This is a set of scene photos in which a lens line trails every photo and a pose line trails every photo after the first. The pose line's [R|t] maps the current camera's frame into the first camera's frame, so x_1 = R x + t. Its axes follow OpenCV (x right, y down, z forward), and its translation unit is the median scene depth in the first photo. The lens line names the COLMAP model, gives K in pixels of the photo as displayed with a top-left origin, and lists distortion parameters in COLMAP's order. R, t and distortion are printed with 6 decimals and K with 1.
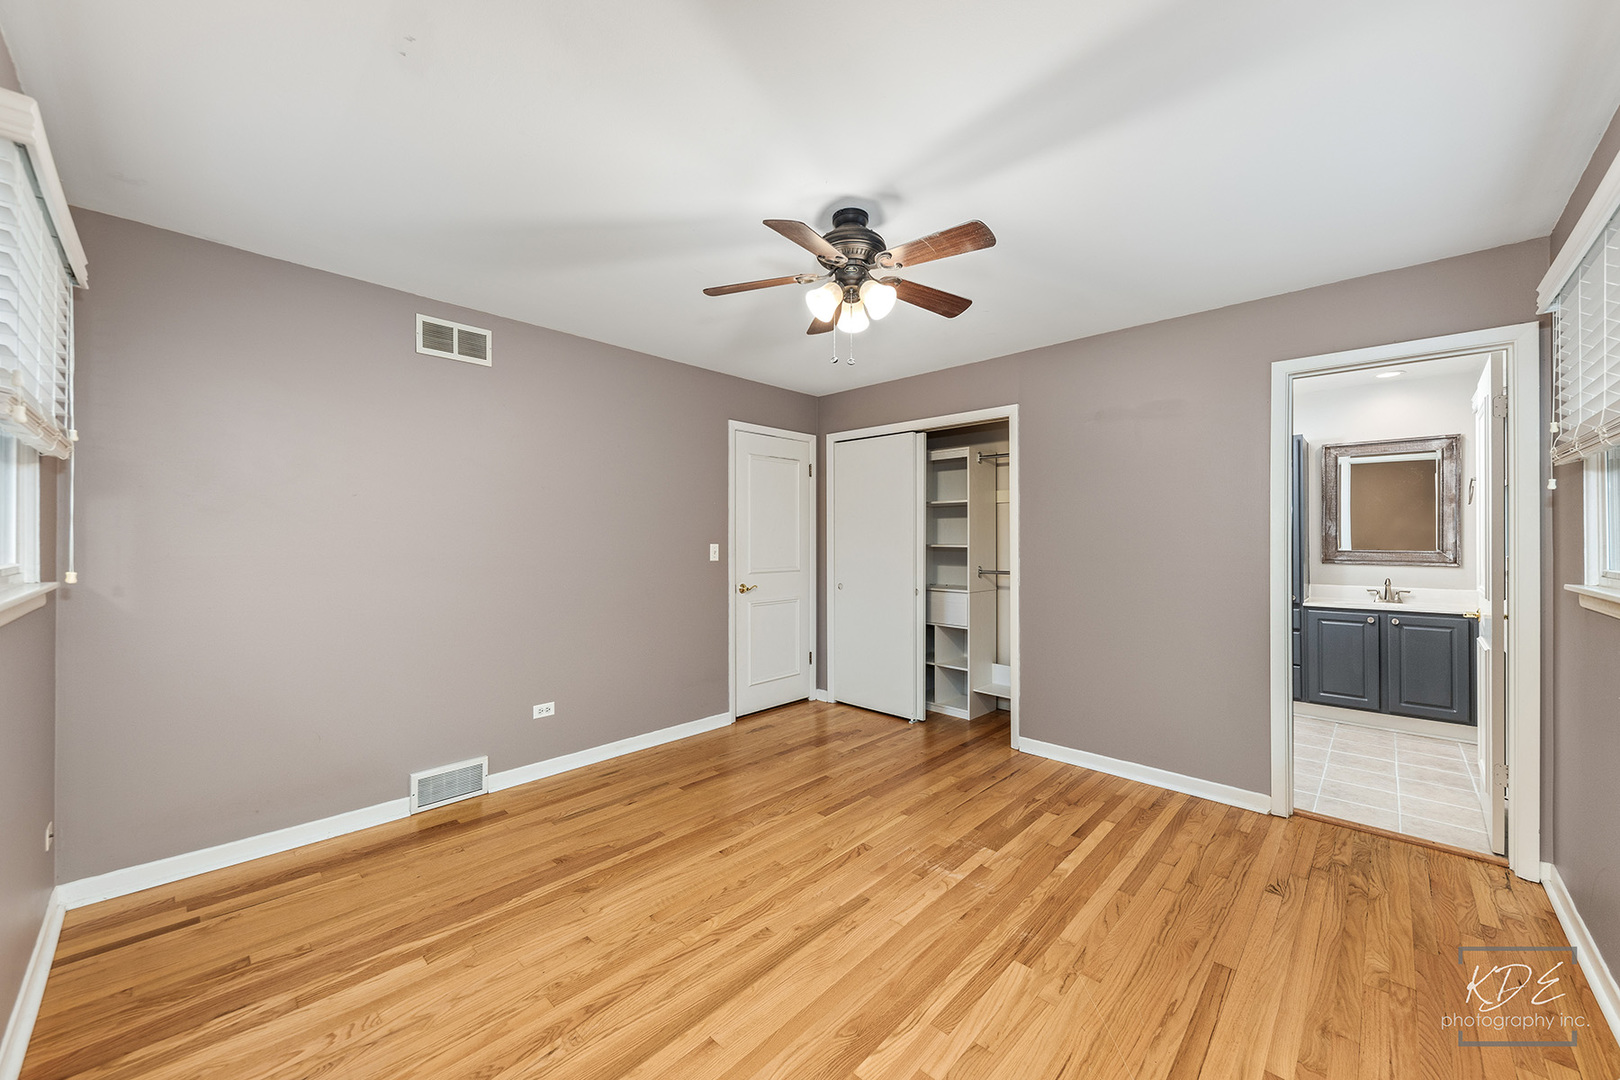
lens RADIAL K [[605.1, 0, 808.5], [0, 605.1, 538.6], [0, 0, 1]] dist [0.000162, -0.000023]
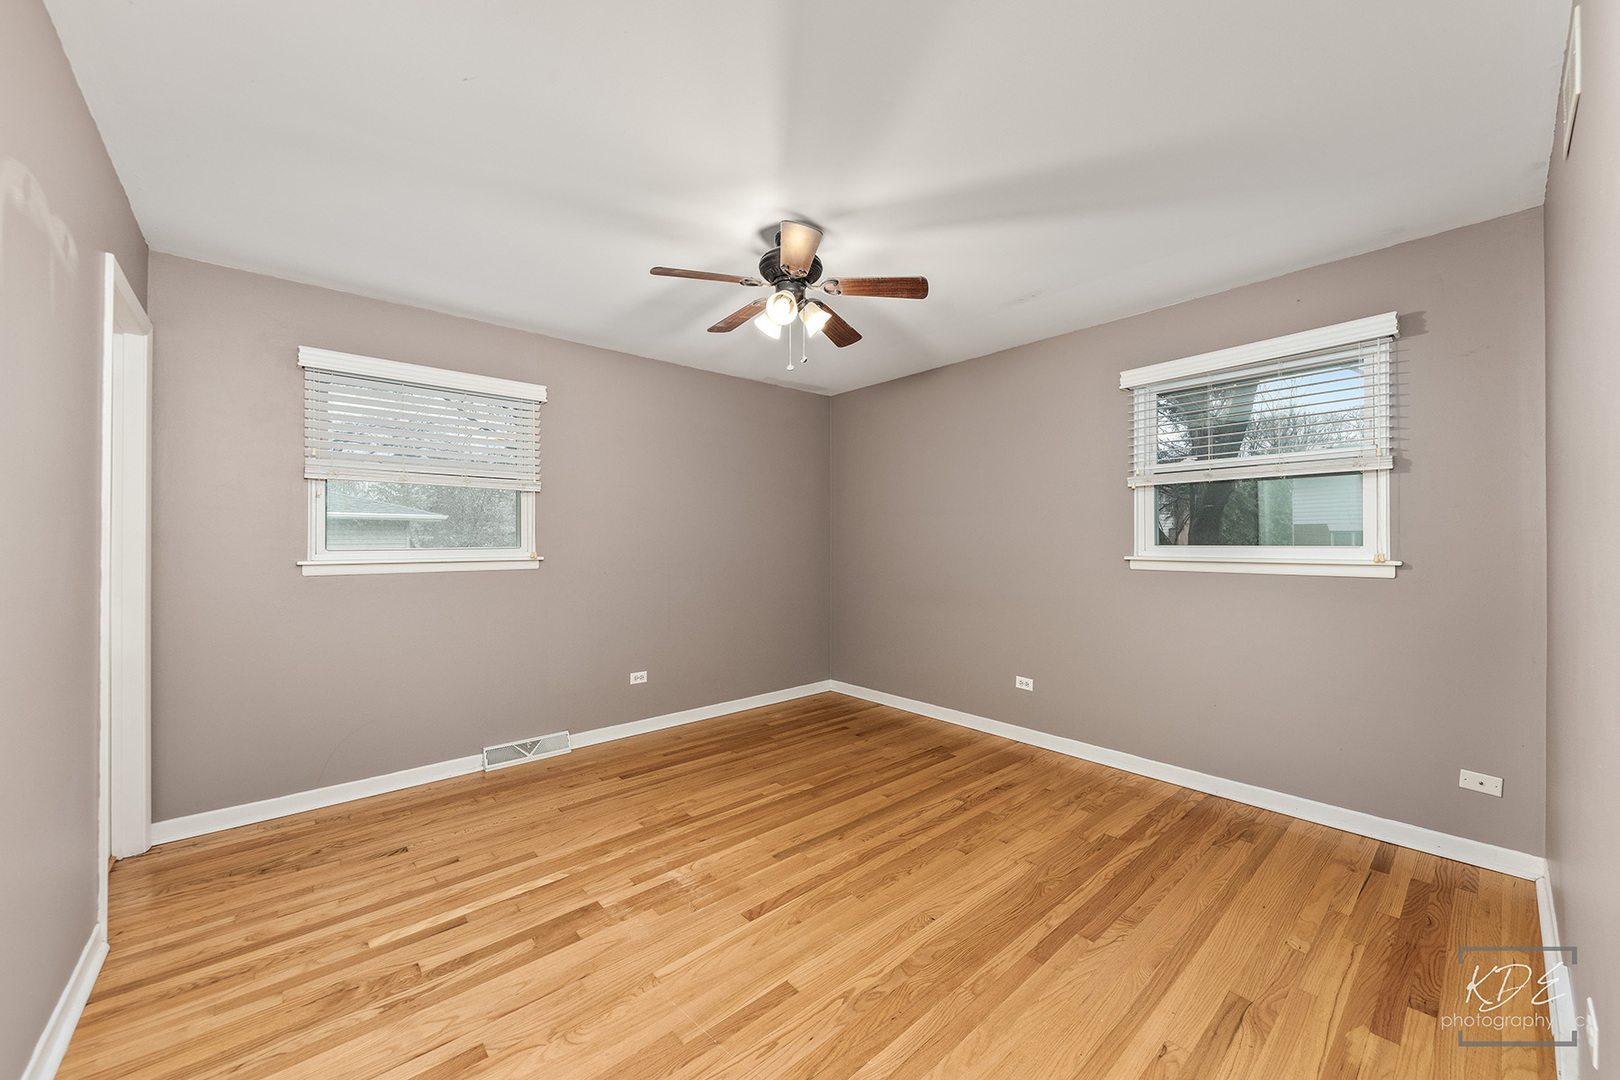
lens RADIAL K [[605.1, 0, 811.7], [0, 605.1, 538.8], [0, 0, 1]] dist [0.000162, -0.000023]
pose [[-0.996069, -0.000406, 0.088583, -0.062046], [-0.000774, 0.999991, -0.004119, 0.022663], [-0.088580, -0.004171, -0.996060, 1.952350]]
